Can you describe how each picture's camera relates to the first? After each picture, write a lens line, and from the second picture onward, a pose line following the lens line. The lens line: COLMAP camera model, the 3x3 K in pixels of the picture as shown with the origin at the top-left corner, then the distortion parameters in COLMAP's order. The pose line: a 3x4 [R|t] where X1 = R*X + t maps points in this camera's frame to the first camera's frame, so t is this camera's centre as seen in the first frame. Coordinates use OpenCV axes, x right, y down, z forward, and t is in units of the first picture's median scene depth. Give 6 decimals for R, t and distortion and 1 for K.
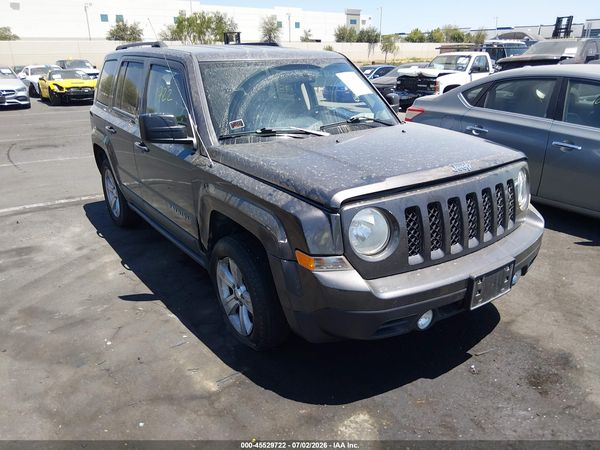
lens RADIAL K [[459.7, 0, 304.6], [0, 459.7, 227.5], [0, 0, 1]] dist [0.048137, -0.087208]
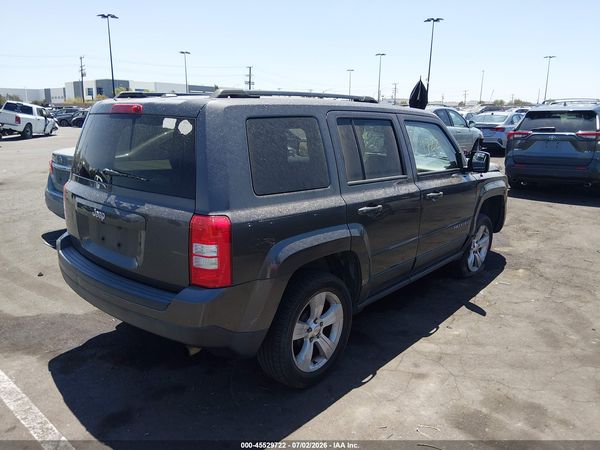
lens RADIAL K [[459.7, 0, 295.6], [0, 459.7, 226.1], [0, 0, 1]] dist [0.048137, -0.087208]
pose [[-0.216847, -0.225586, 0.949783, -1.609676], [0.336101, 0.896198, 0.289595, -0.646763], [-0.916522, 0.382021, -0.118519, 1.783211]]
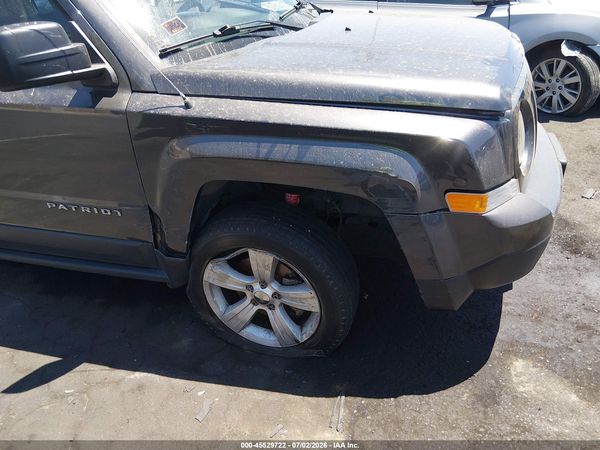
lens RADIAL K [[459.7, 0, 304.9], [0, 459.7, 232.2], [0, 0, 1]] dist [0.048137, -0.087208]
pose [[0.787830, -0.348562, 0.507768, -0.397505], [0.260106, 0.935613, 0.238691, -0.081076], [-0.558272, -0.055974, 0.827767, 0.425678]]
